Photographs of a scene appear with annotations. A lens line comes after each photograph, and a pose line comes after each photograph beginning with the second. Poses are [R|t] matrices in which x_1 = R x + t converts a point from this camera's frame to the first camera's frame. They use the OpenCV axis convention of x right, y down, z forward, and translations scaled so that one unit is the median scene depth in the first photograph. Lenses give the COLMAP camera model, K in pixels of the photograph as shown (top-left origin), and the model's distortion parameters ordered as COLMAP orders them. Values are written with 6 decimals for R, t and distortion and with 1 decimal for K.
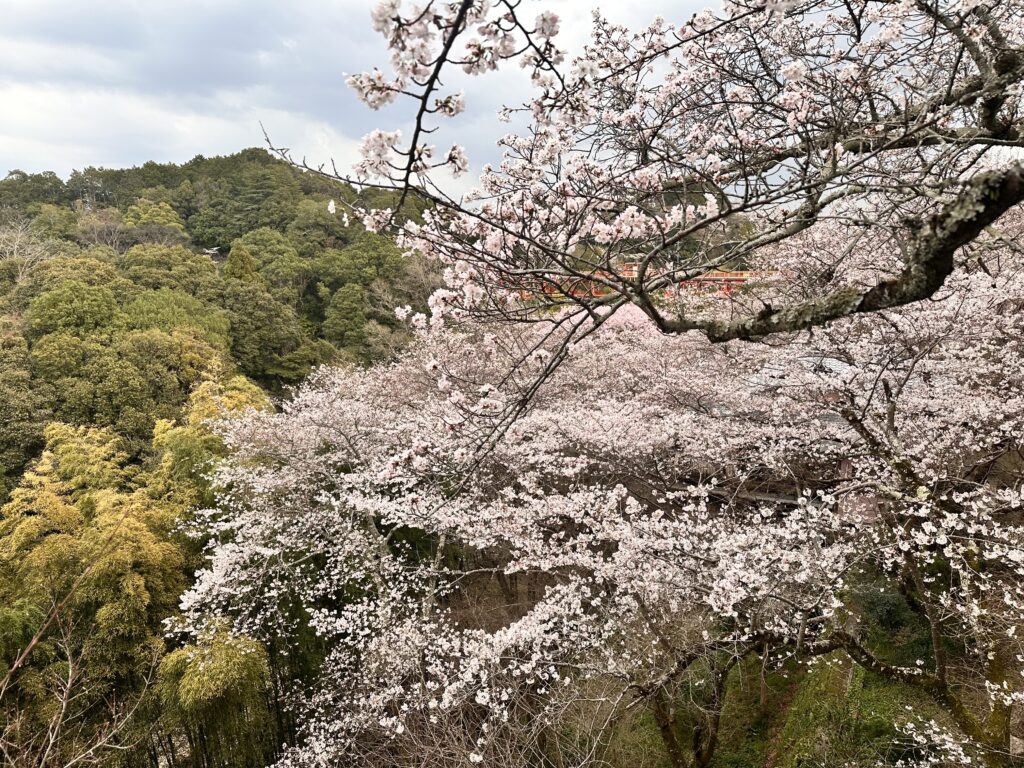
lens RADIAL K [[719.0, 0, 513.6], [0, 719.0, 383.7], [0, 0, 1]] dist [0.009138, 0.000276]
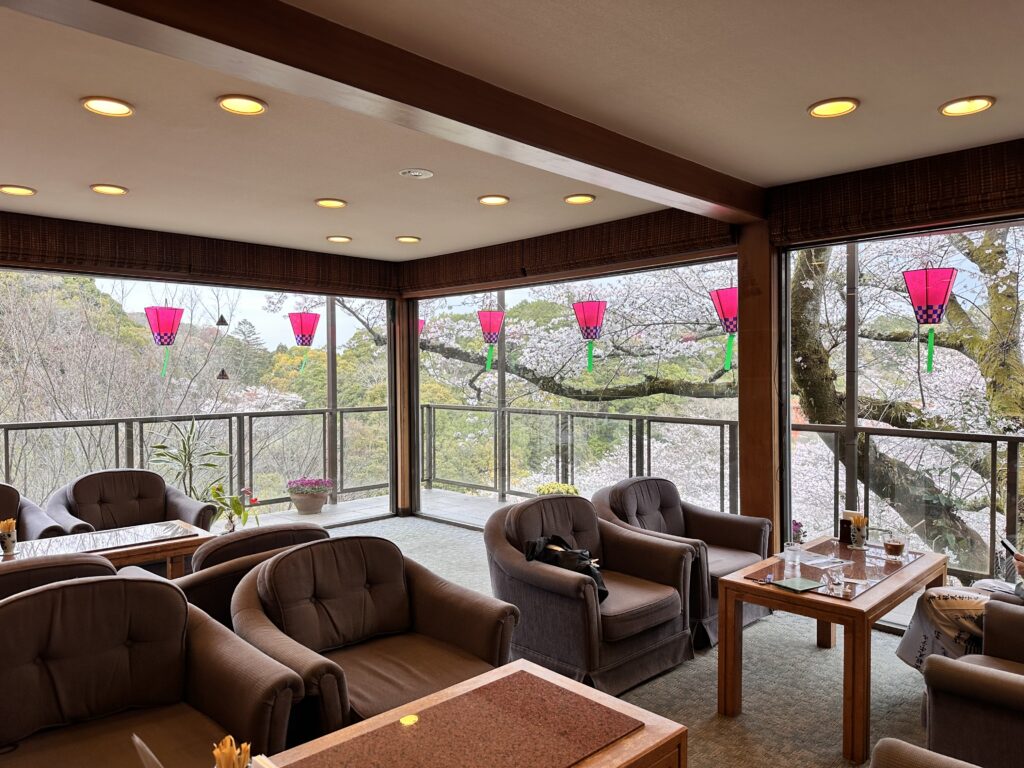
lens RADIAL K [[719.0, 0, 510.6], [0, 719.0, 384.9], [0, 0, 1]] dist [0.009138, 0.000276]
pose [[0.911823, 0.011670, -0.410417, 0.065868], [-0.083859, 0.983818, -0.158335, 0.020499], [0.401928, 0.178791, 0.898047, -0.100623]]
